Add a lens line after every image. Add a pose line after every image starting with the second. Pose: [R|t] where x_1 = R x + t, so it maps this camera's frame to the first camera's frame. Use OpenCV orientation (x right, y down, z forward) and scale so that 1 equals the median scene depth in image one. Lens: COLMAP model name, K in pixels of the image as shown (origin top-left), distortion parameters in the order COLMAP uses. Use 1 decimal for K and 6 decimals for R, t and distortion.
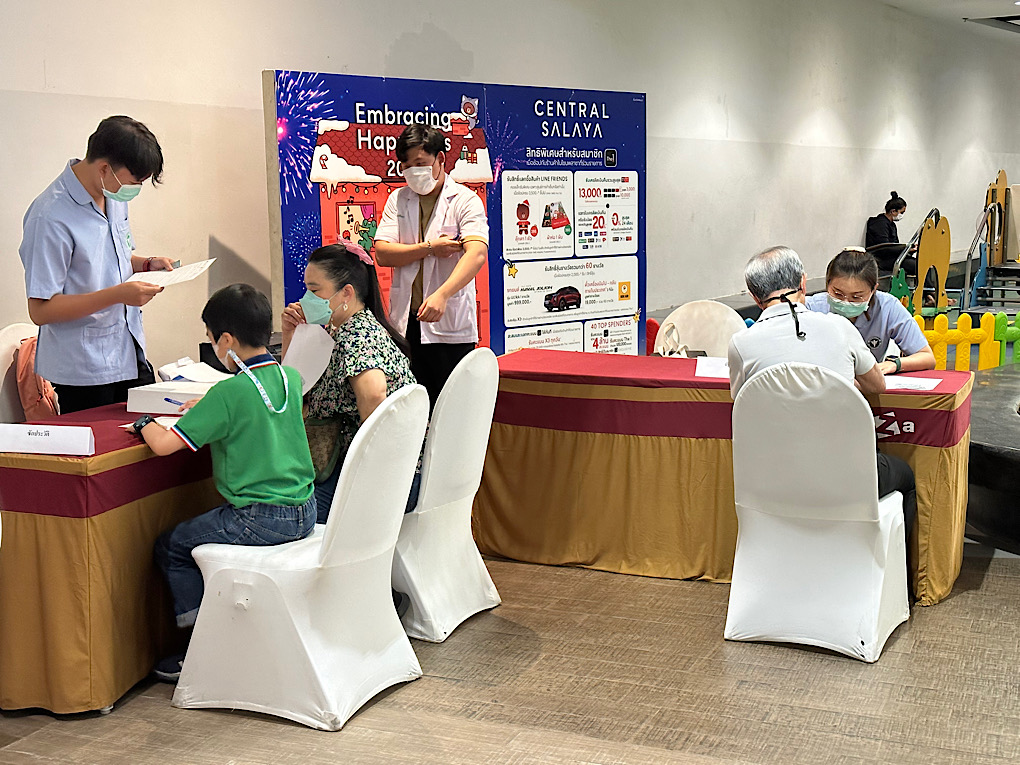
lens RADIAL K [[1452.2, 0, 513.1], [0, 1452.2, 384.7], [0, 0, 1]] dist [0.122912, 0.000000]
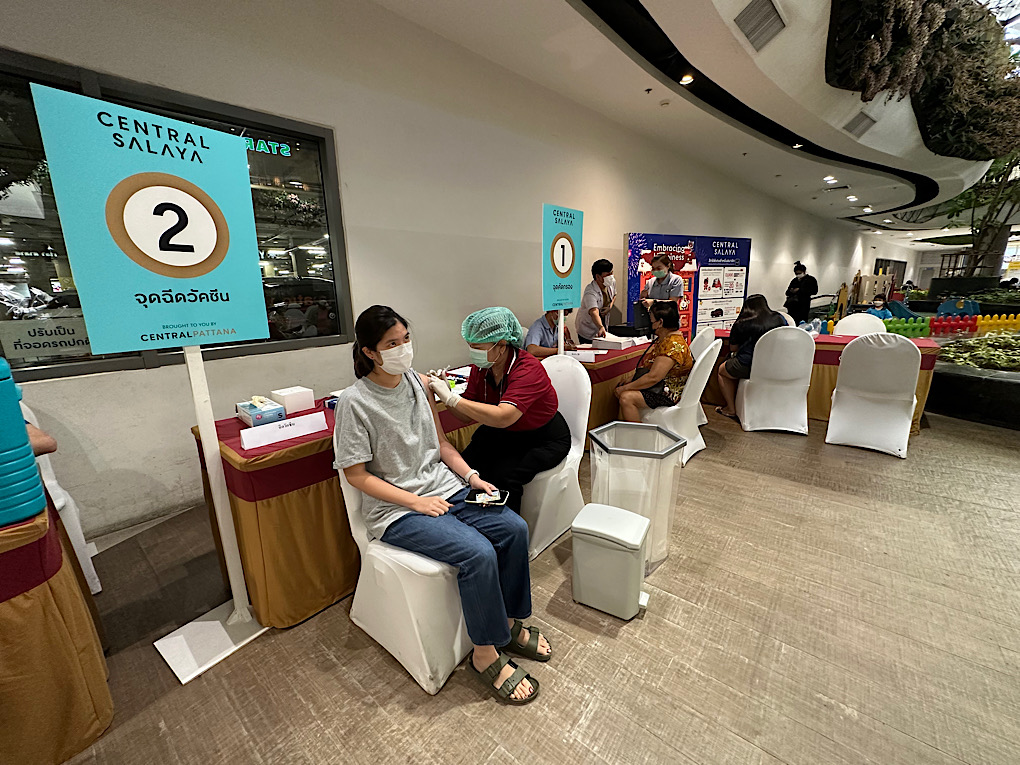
lens RADIAL K [[405.0, 0, 503.4], [0, 405.0, 380.3], [0, 0, 1]] dist [-0.000791, -0.000354]
pose [[0.949220, 0.045718, -0.311275, -0.127156], [-0.018322, 0.995739, 0.090375, 0.009692], [0.314080, -0.080082, 0.946013, 0.124773]]
